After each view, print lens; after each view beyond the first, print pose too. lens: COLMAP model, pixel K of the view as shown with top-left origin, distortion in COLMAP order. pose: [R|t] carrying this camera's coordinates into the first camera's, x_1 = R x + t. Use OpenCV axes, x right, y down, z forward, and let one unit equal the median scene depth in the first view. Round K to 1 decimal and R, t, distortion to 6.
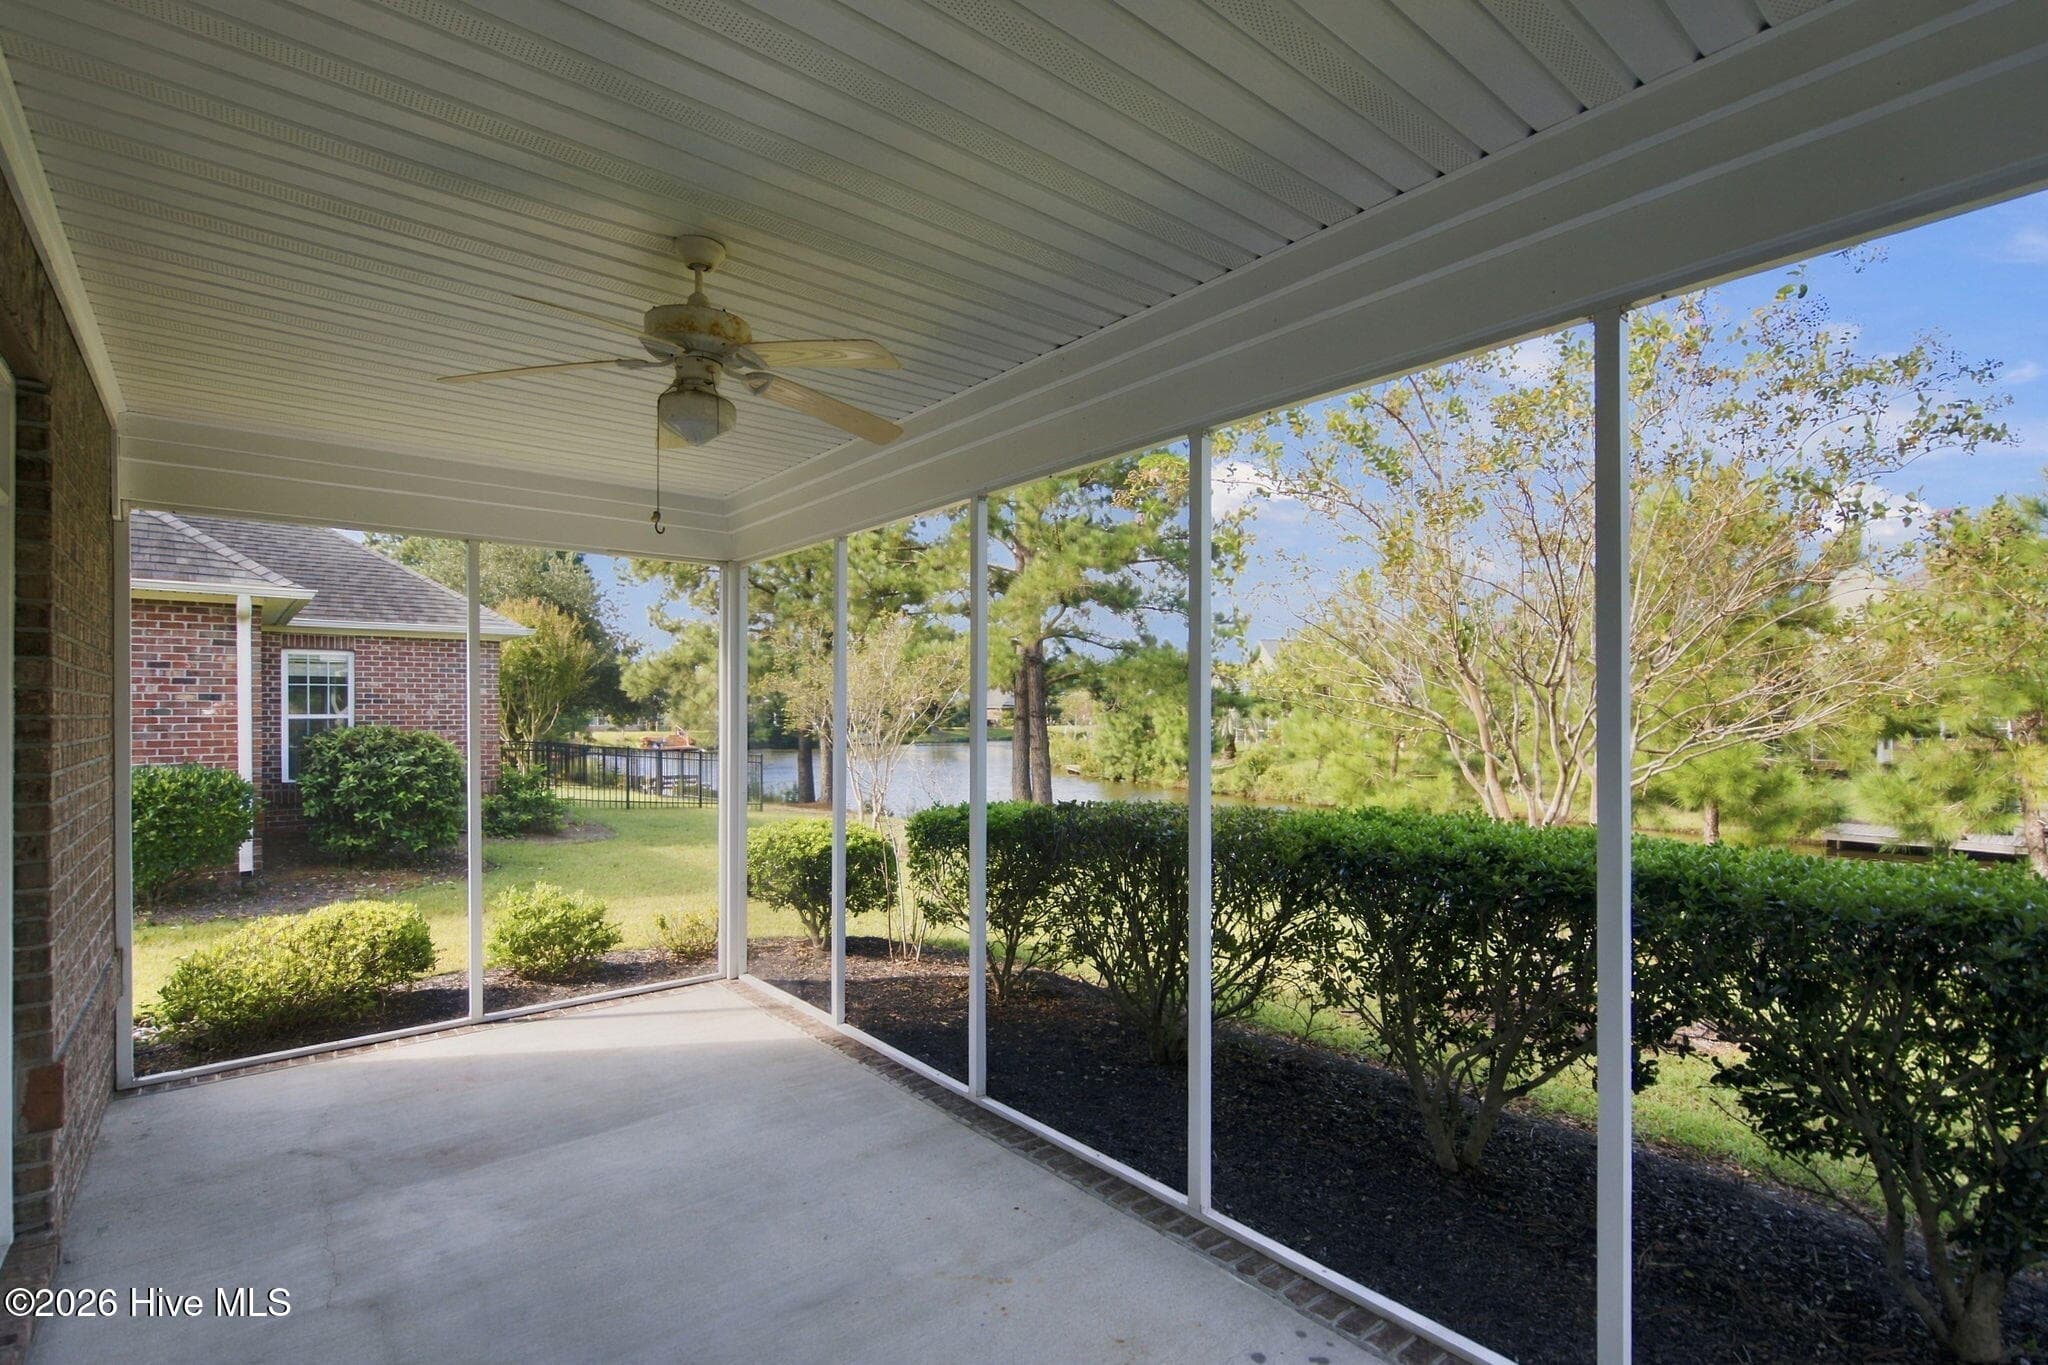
lens RADIAL K [[944.0, 0, 1018.6], [0, 944.0, 699.9], [0, 0, 1]] dist [0.004401, 0.000239]
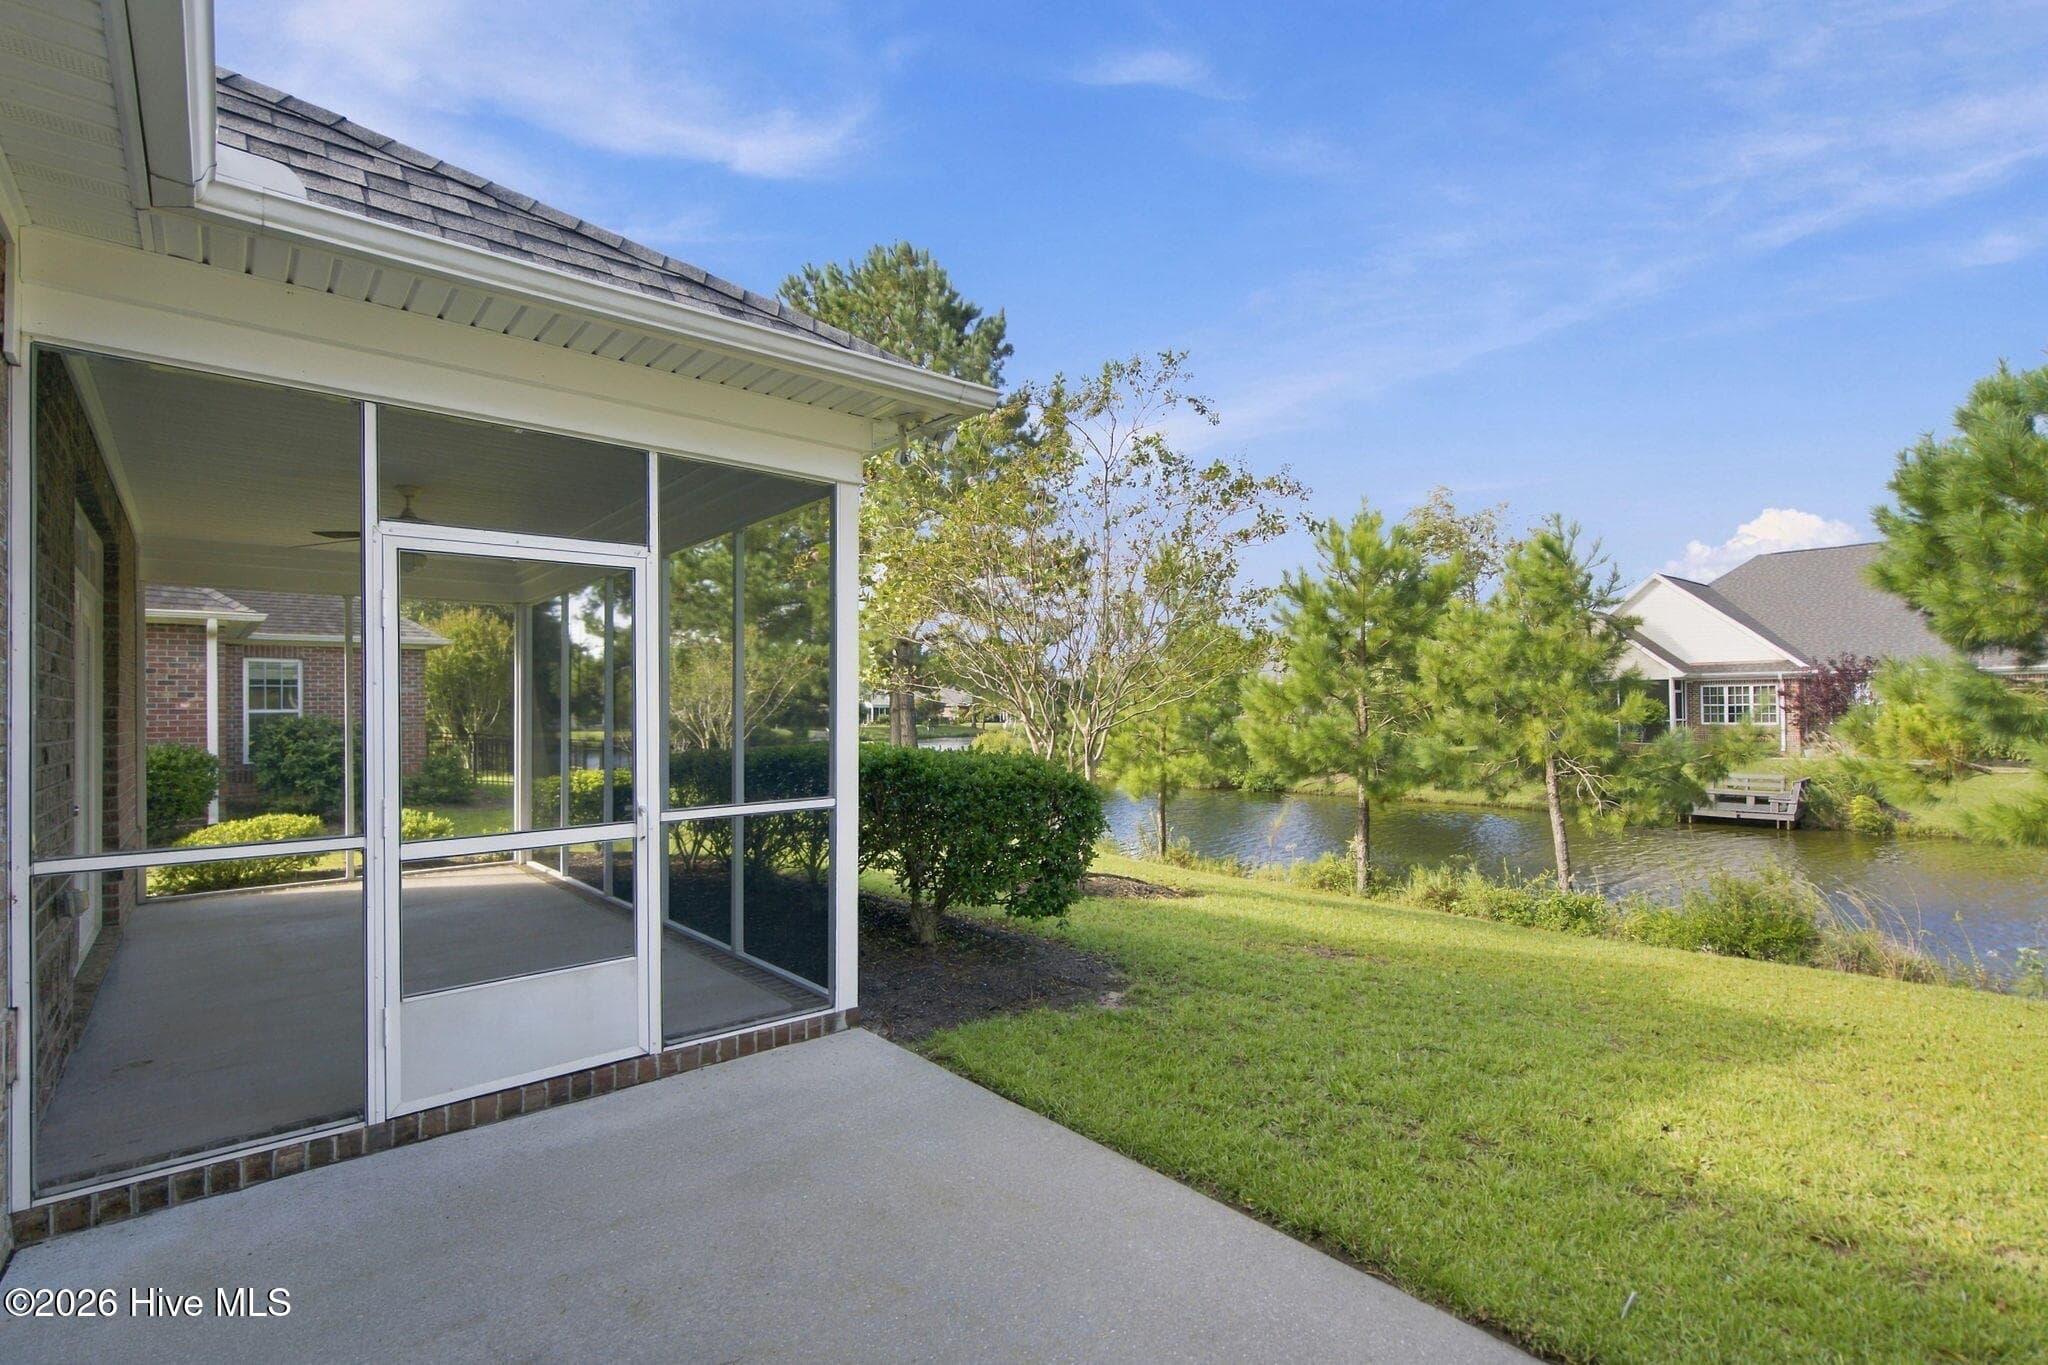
lens RADIAL K [[944.0, 0, 1029.5], [0, 944.0, 682.3], [0, 0, 1]] dist [0.004401, 0.000239]
pose [[0.999665, -0.009202, 0.024188, 0.298237], [0.009617, 0.999807, -0.017105, 0.013656], [-0.024026, 0.017331, 0.999561, -0.358580]]
